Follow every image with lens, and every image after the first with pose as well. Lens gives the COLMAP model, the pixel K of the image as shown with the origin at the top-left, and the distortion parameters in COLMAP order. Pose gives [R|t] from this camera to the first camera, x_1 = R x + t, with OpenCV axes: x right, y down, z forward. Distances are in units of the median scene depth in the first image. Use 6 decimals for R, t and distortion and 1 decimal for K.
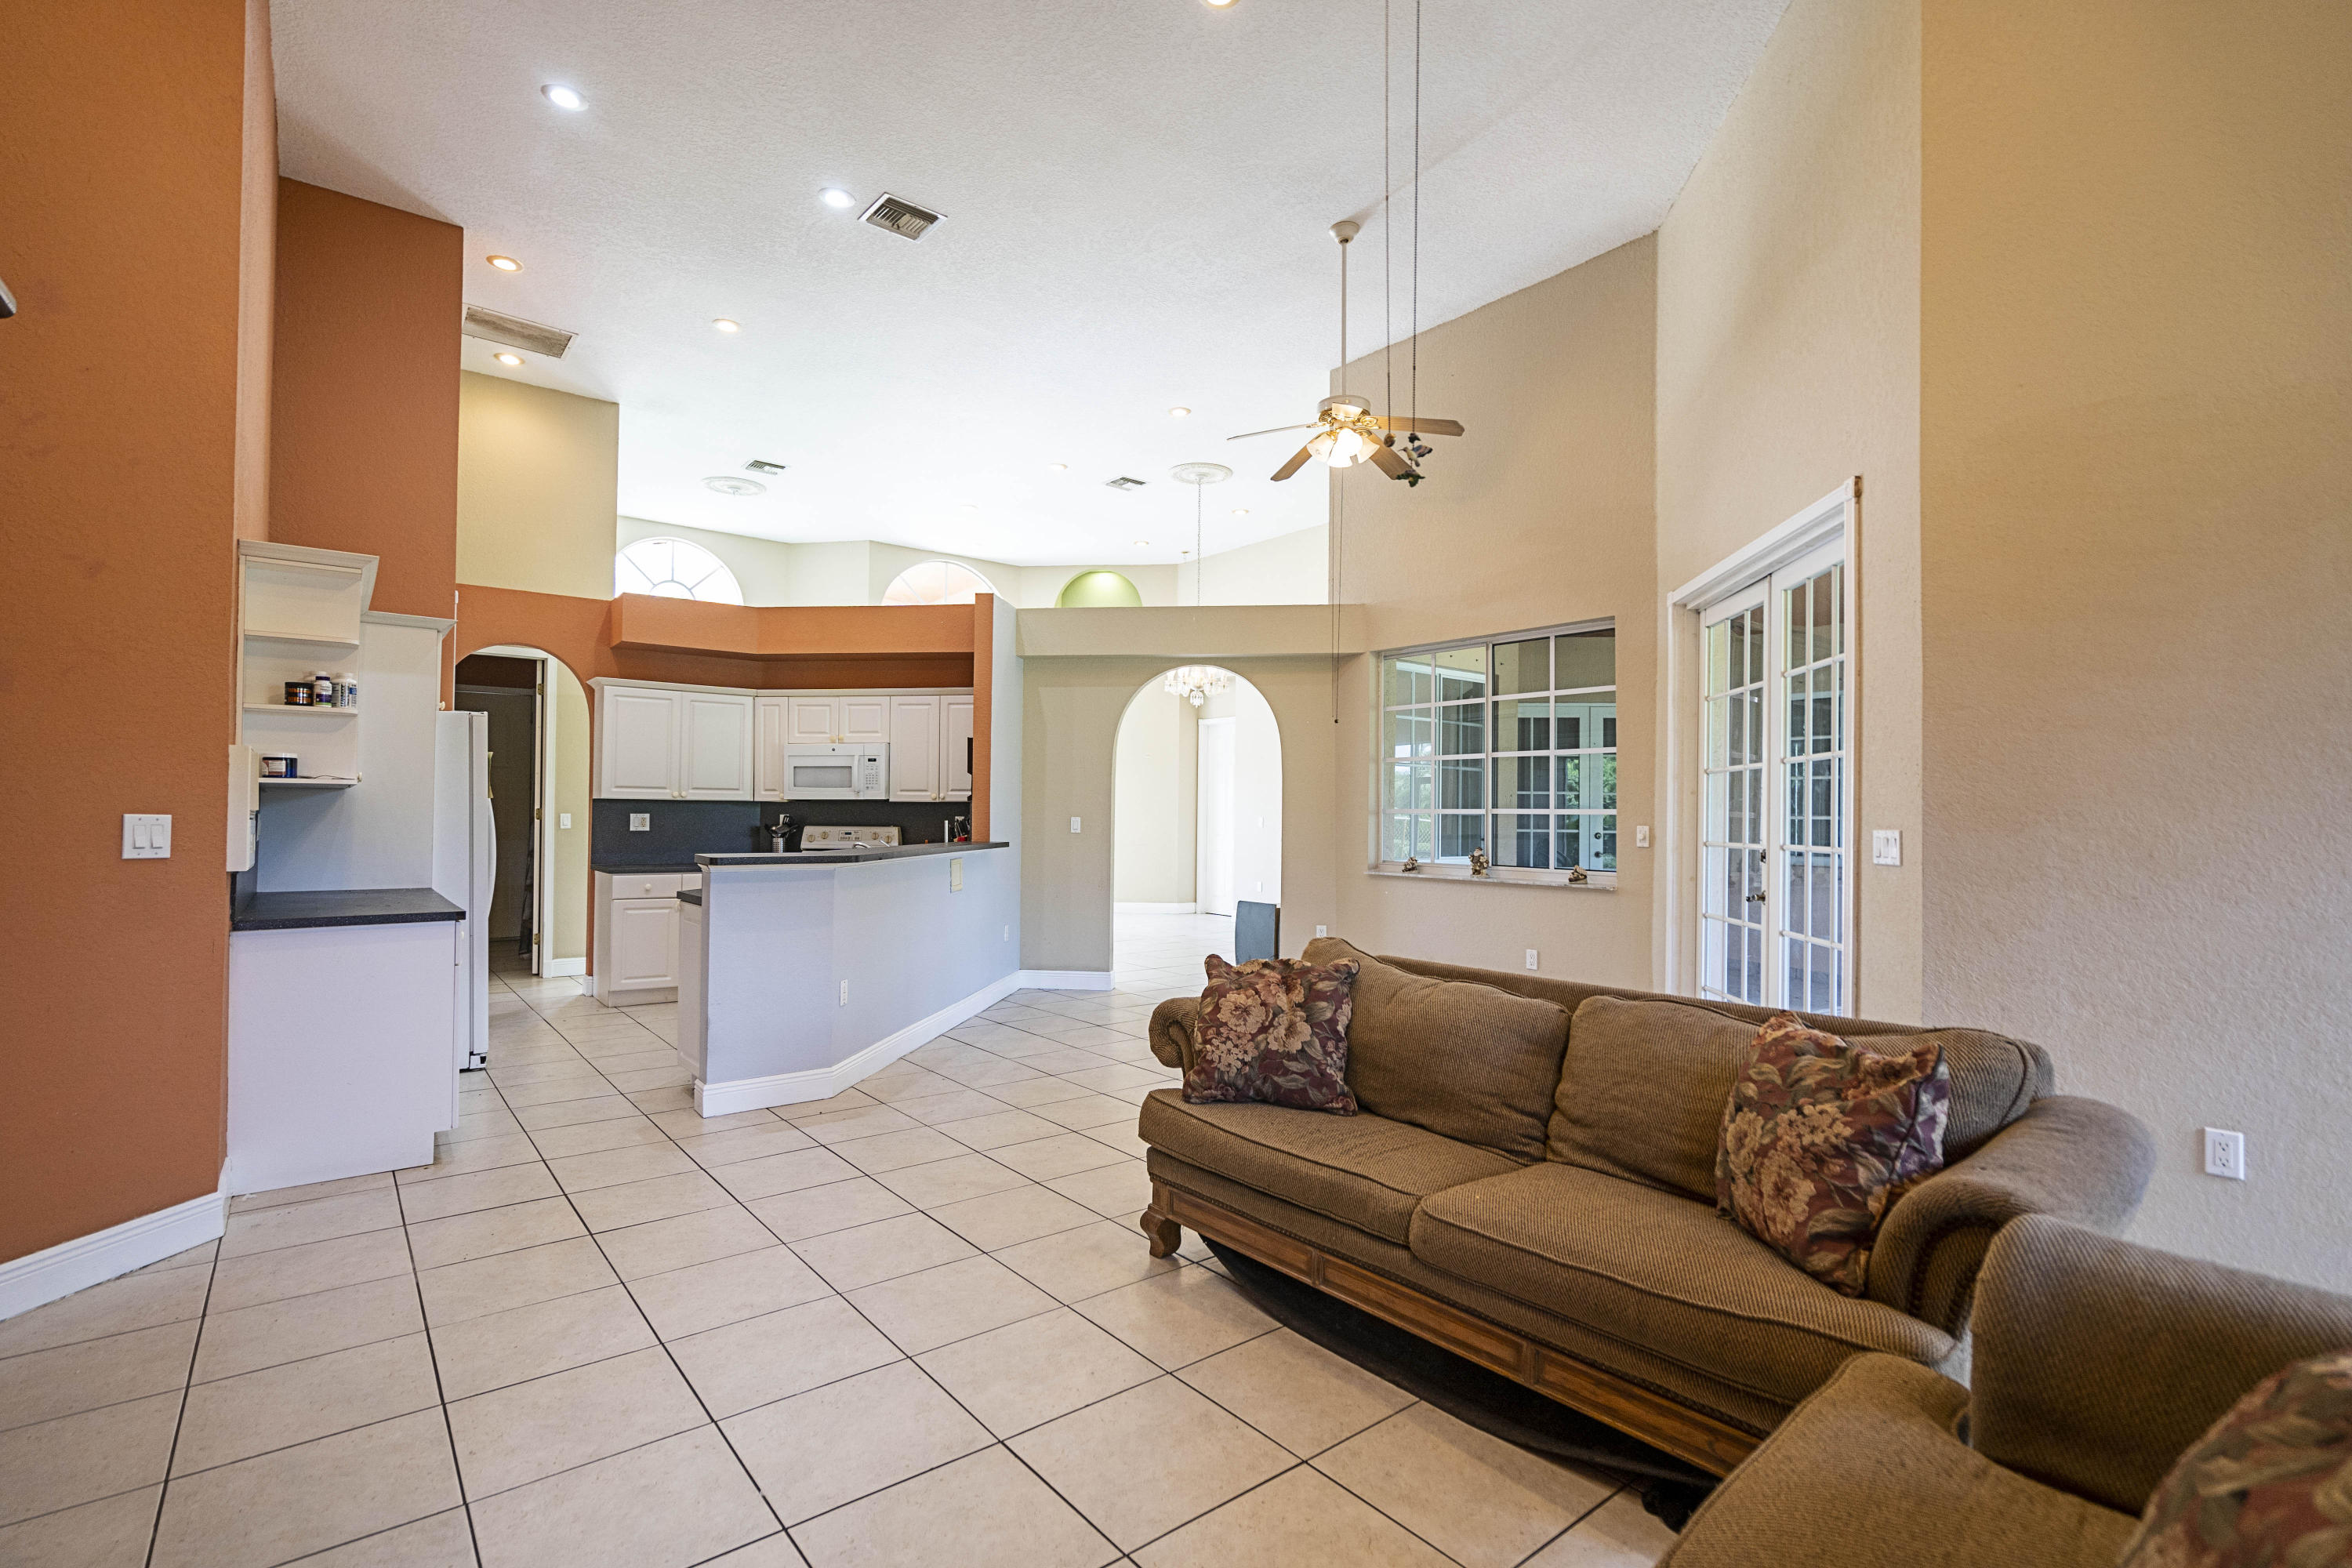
lens RADIAL K [[1081.7, 0, 1185.2], [0, 1081.7, 788.0], [0, 0, 1]] dist [-0.002138, 0.001482]
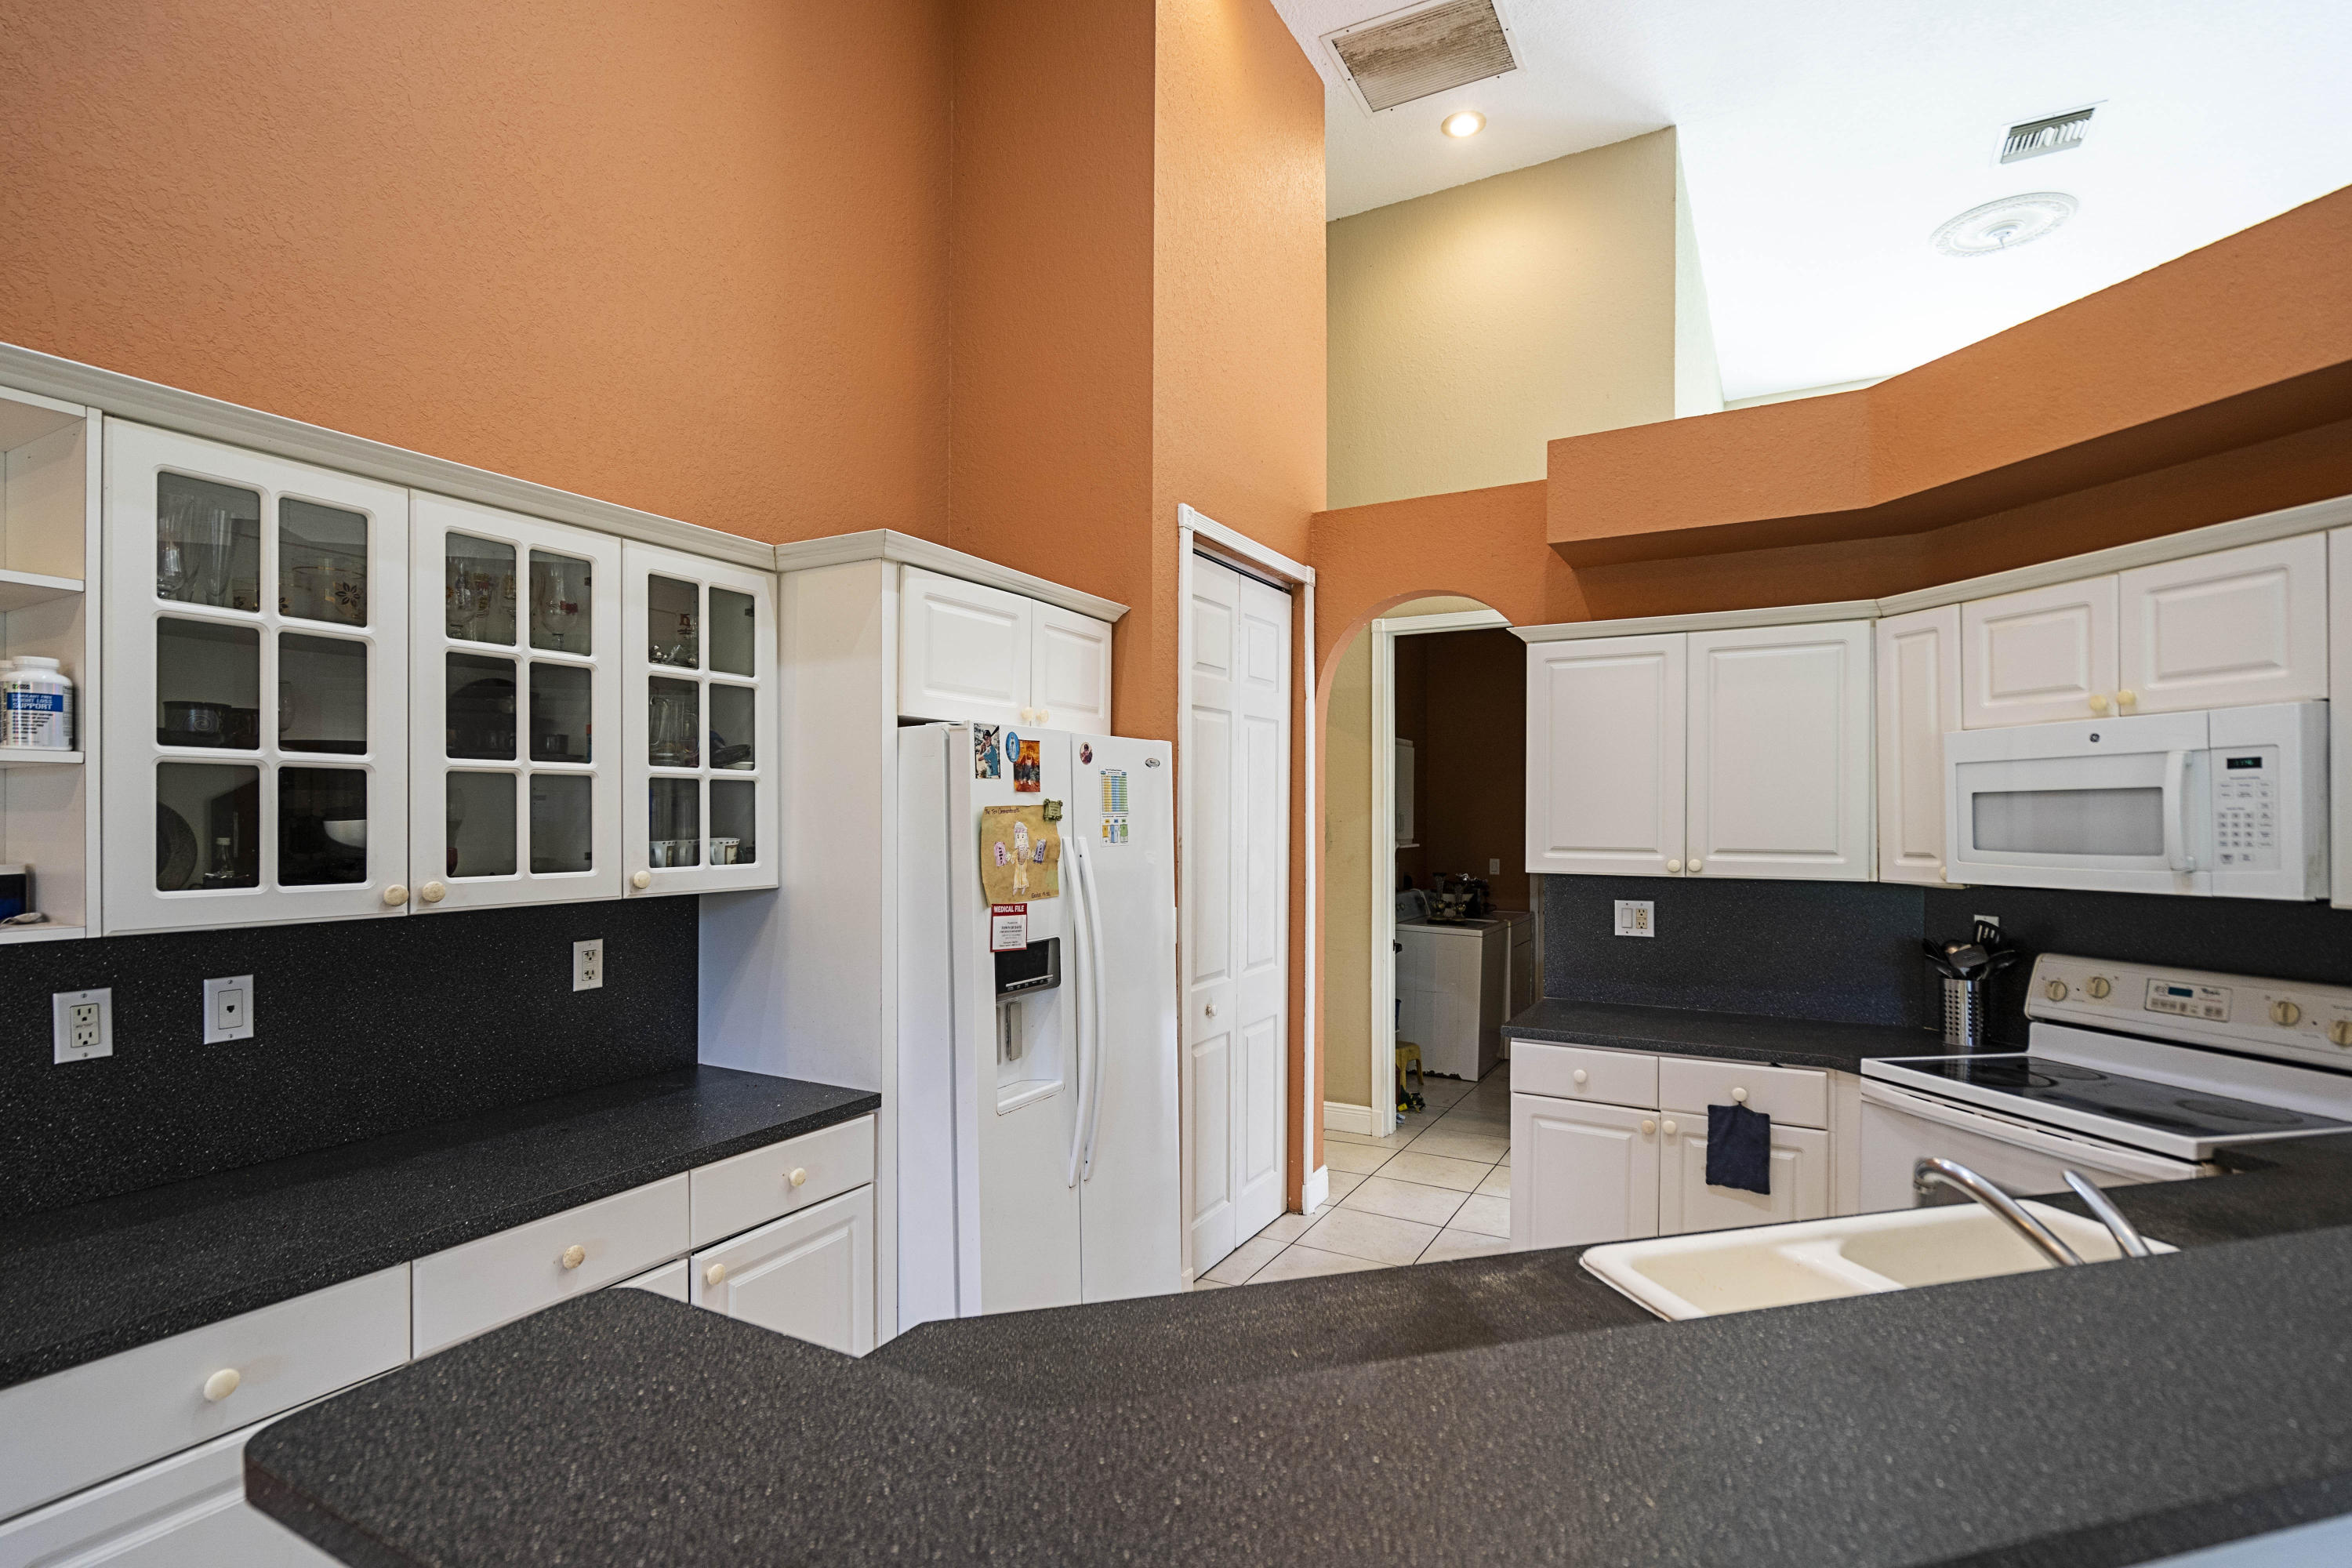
lens RADIAL K [[1081.7, 0, 1176.6], [0, 1081.7, 817.7], [0, 0, 1]] dist [-0.002138, 0.001482]
pose [[0.375789, 0.000801, -0.926705, -0.131250], [0.024804, 0.999633, 0.010922, -0.022540], [0.926373, -0.027090, 0.375631, 0.631555]]
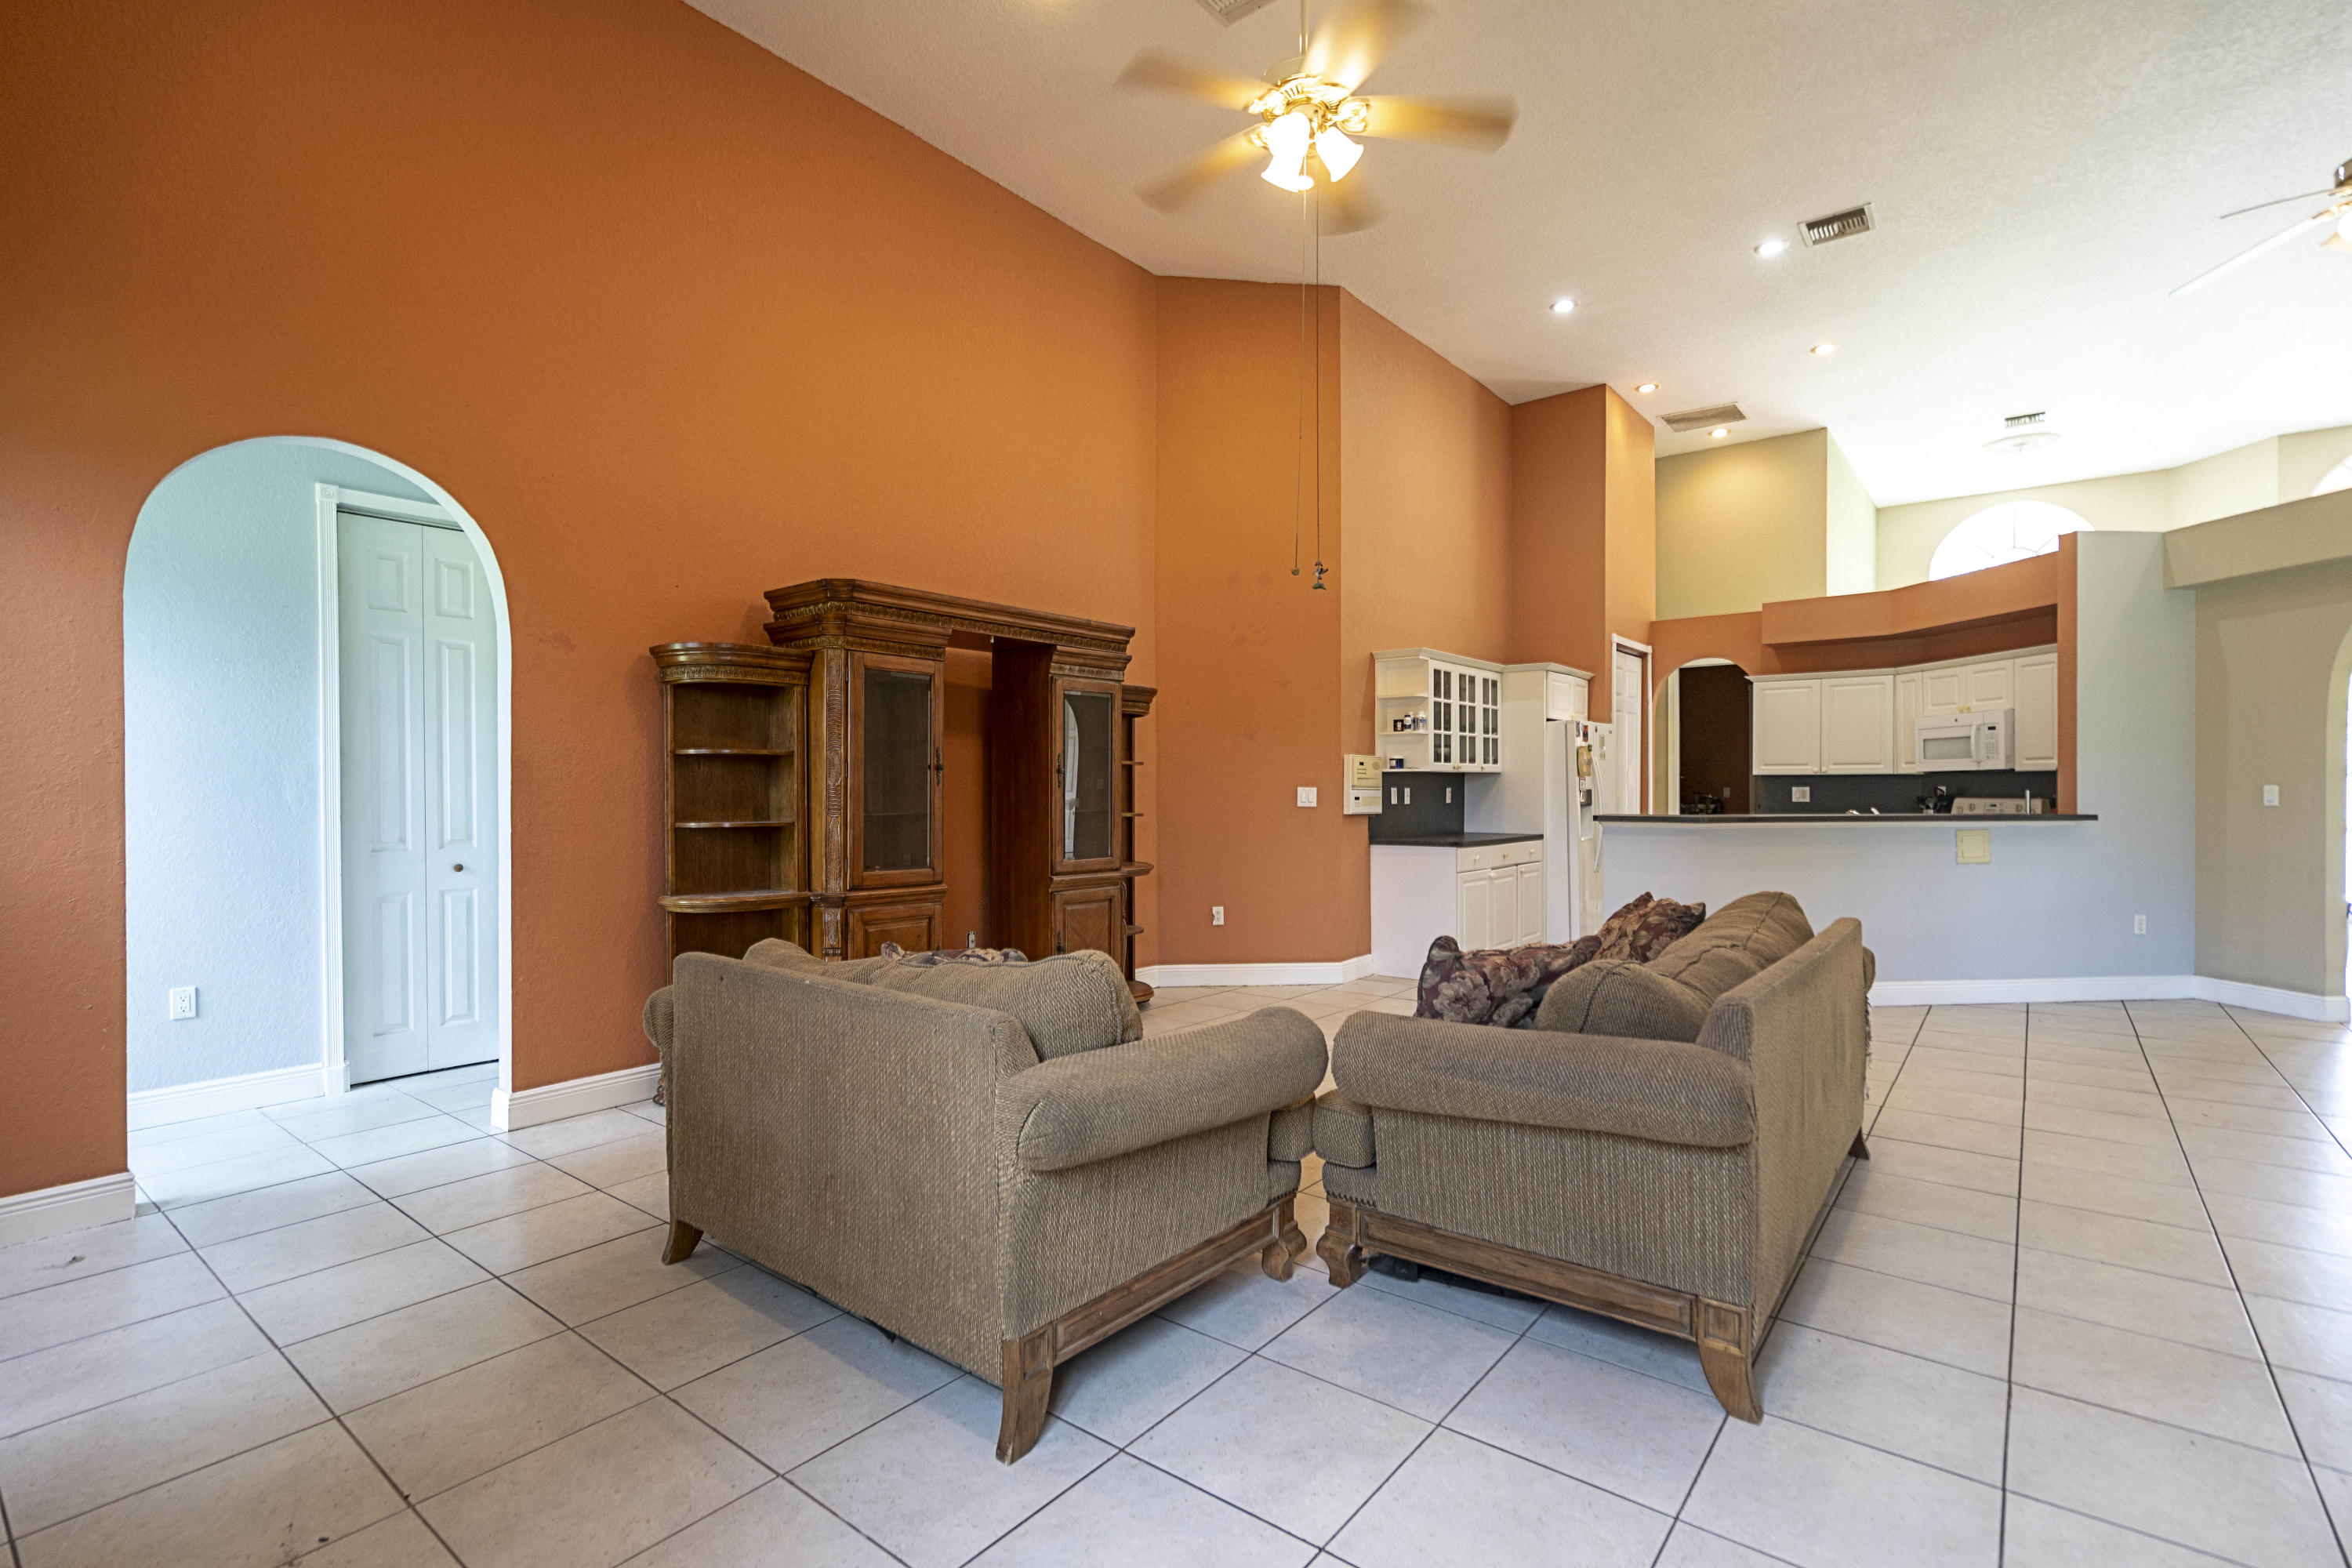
lens RADIAL K [[1081.7, 0, 1193.5], [0, 1081.7, 788.4], [0, 0, 1]] dist [-0.002138, 0.001482]
pose [[0.230051, -0.008211, -0.973144, 0.483770], [0.027207, 0.999628, -0.002003, 0.010003], [0.972798, -0.026016, 0.230189, 0.092920]]
